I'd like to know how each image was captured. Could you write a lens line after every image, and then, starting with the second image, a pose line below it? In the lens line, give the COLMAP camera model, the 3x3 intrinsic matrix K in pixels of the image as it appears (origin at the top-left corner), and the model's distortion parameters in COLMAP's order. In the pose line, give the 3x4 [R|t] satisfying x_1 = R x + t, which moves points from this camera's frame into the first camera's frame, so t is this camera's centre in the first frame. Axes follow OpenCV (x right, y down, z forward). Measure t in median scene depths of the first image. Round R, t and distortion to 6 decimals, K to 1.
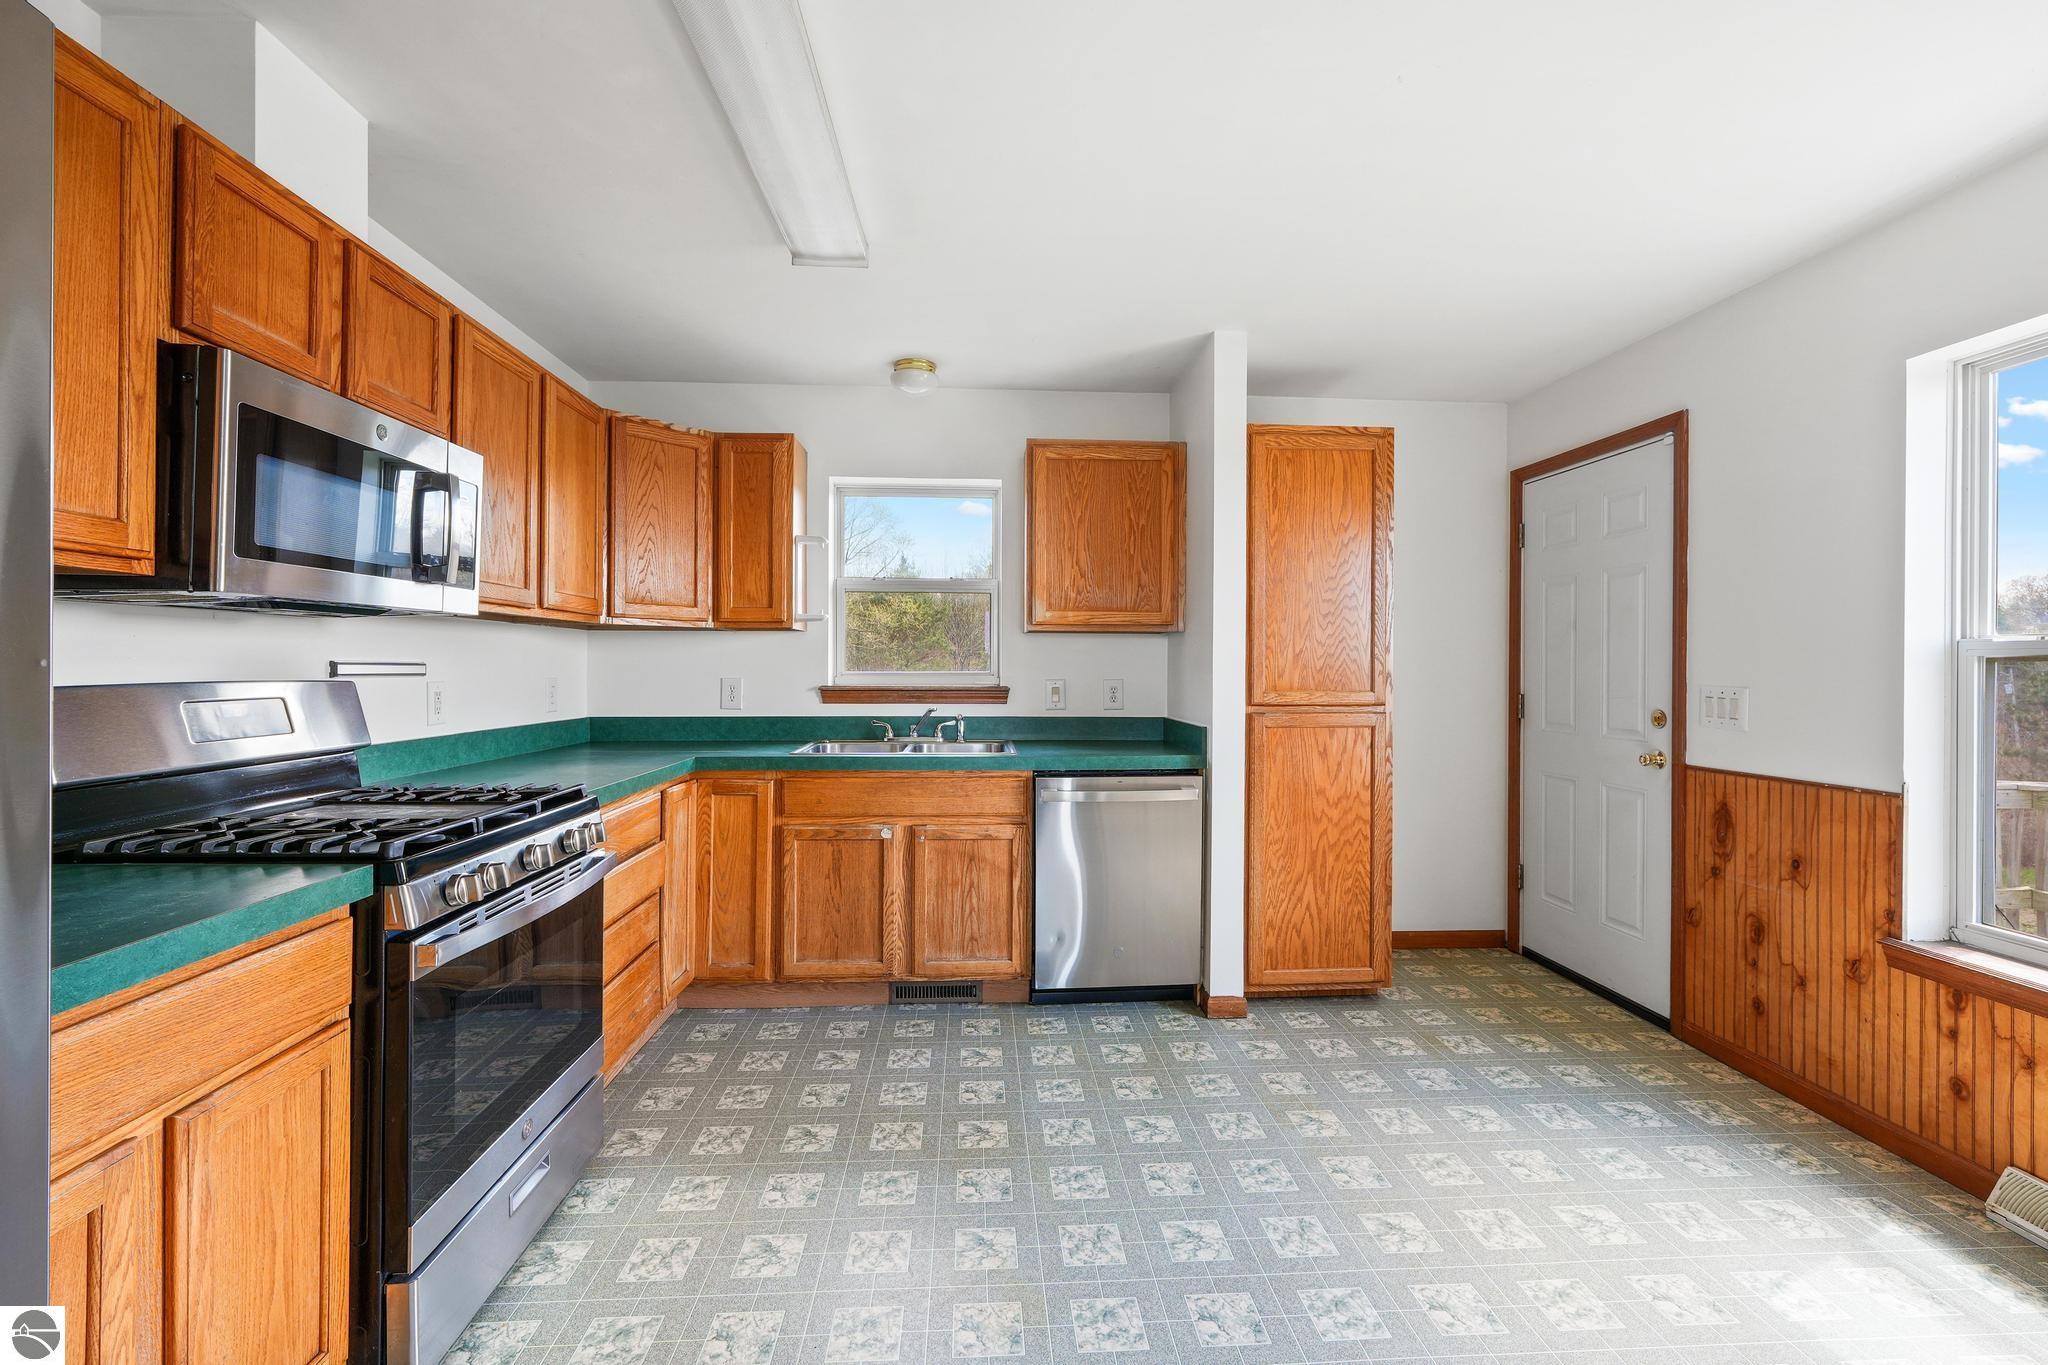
lens RADIAL K [[873.9, 0, 1031.6], [0, 873.9, 671.2], [0, 0, 1]] dist [-0.007398, 0.003458]
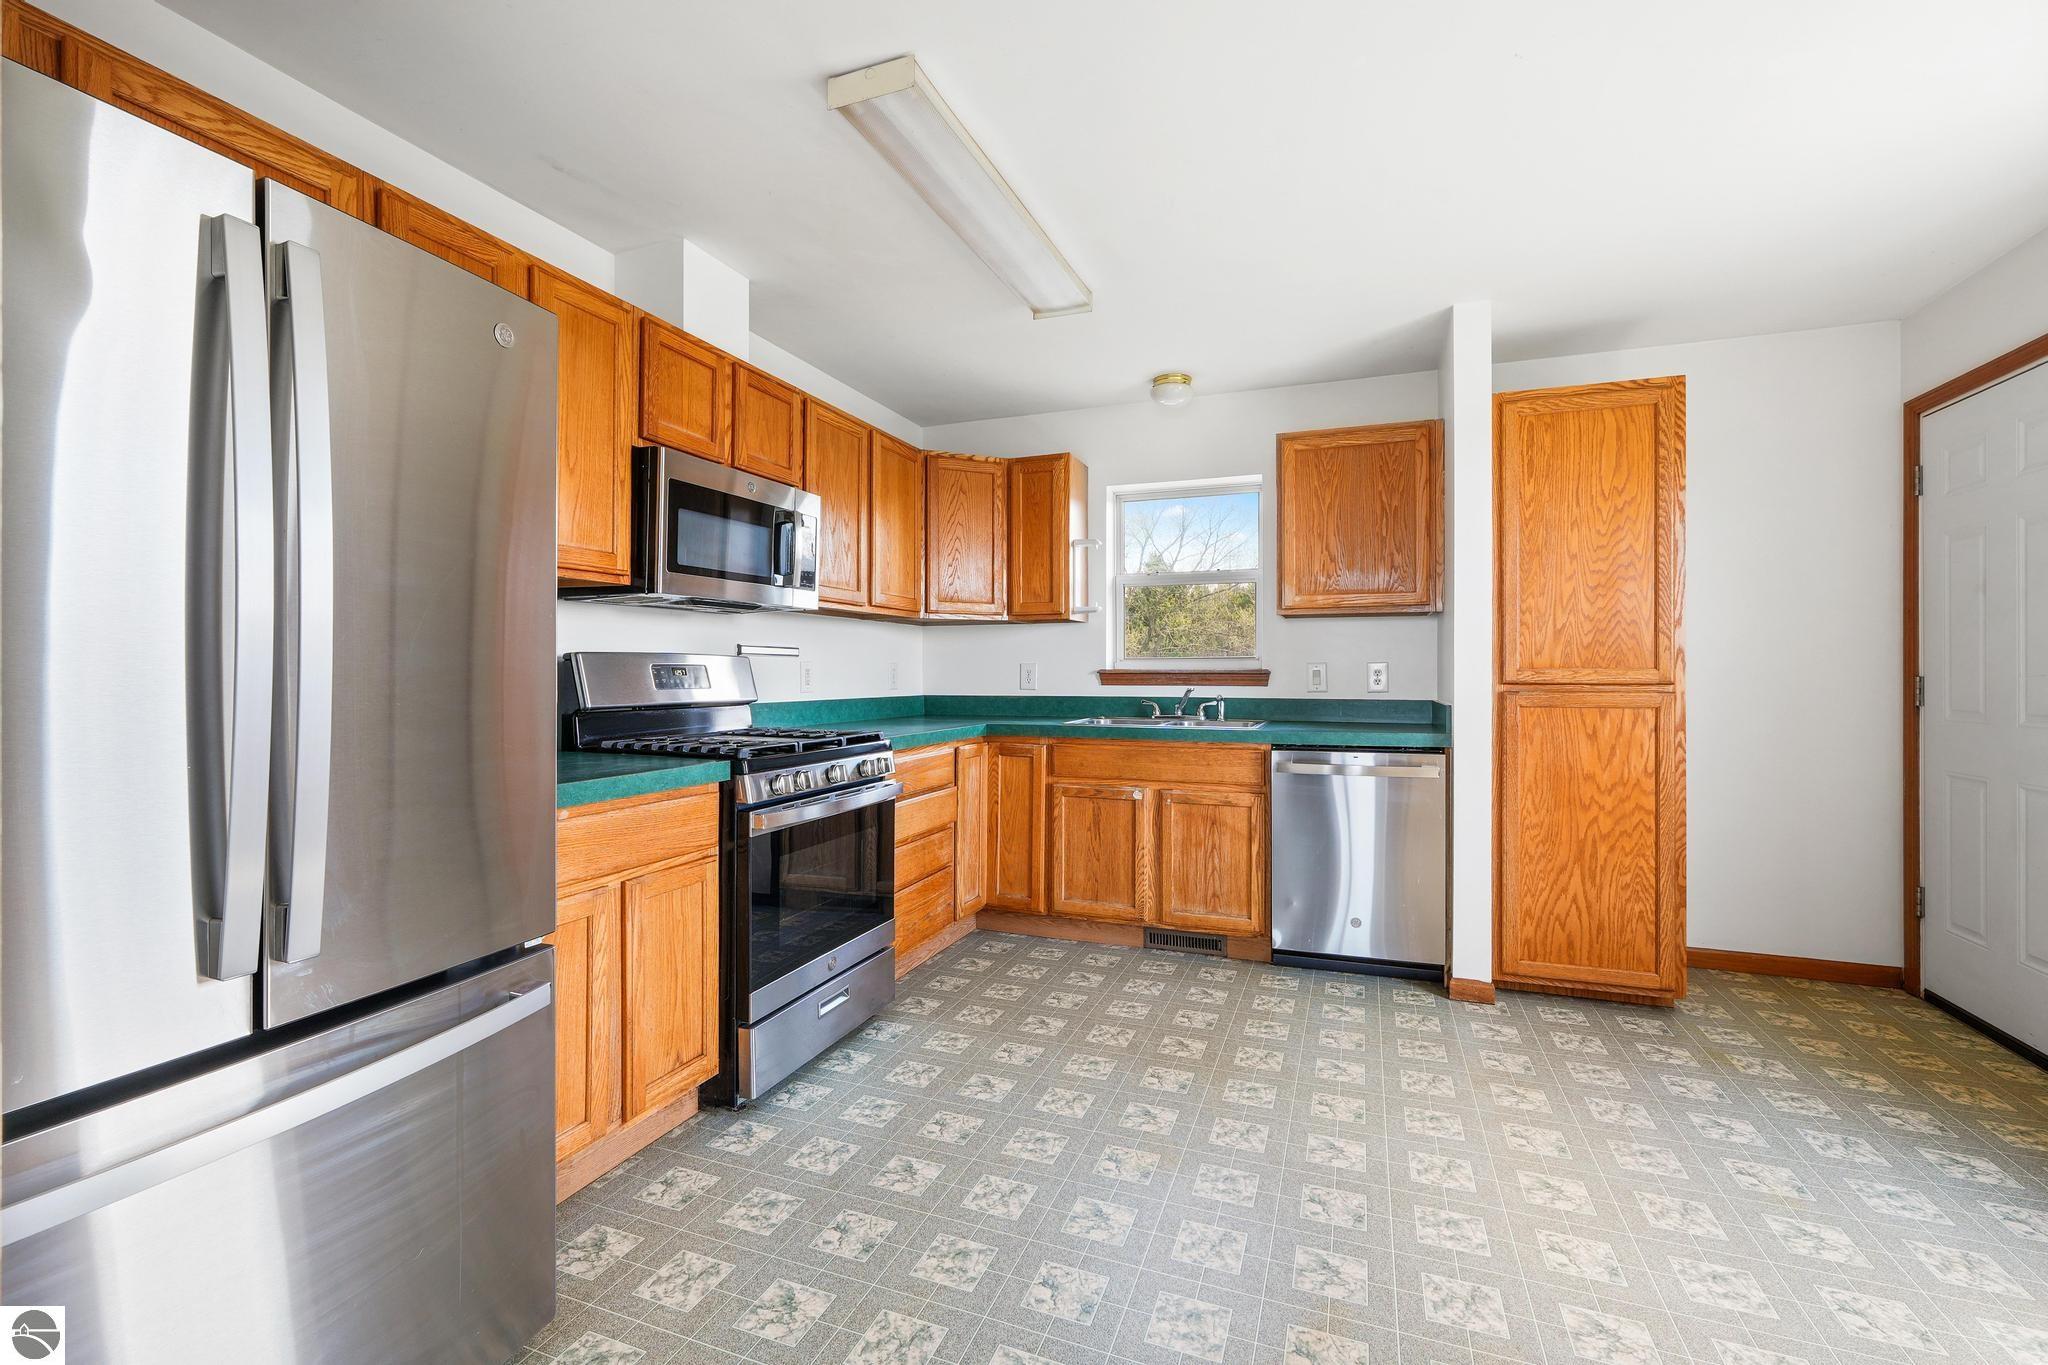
lens RADIAL K [[873.9, 0, 1023.5], [0, 873.9, 673.6], [0, 0, 1]] dist [-0.007398, 0.003458]
pose [[0.910598, -0.002852, -0.413283, 0.168160], [0.002082, 0.999995, -0.002315, 0.029137], [0.413288, 0.001248, 0.910600, -0.099458]]
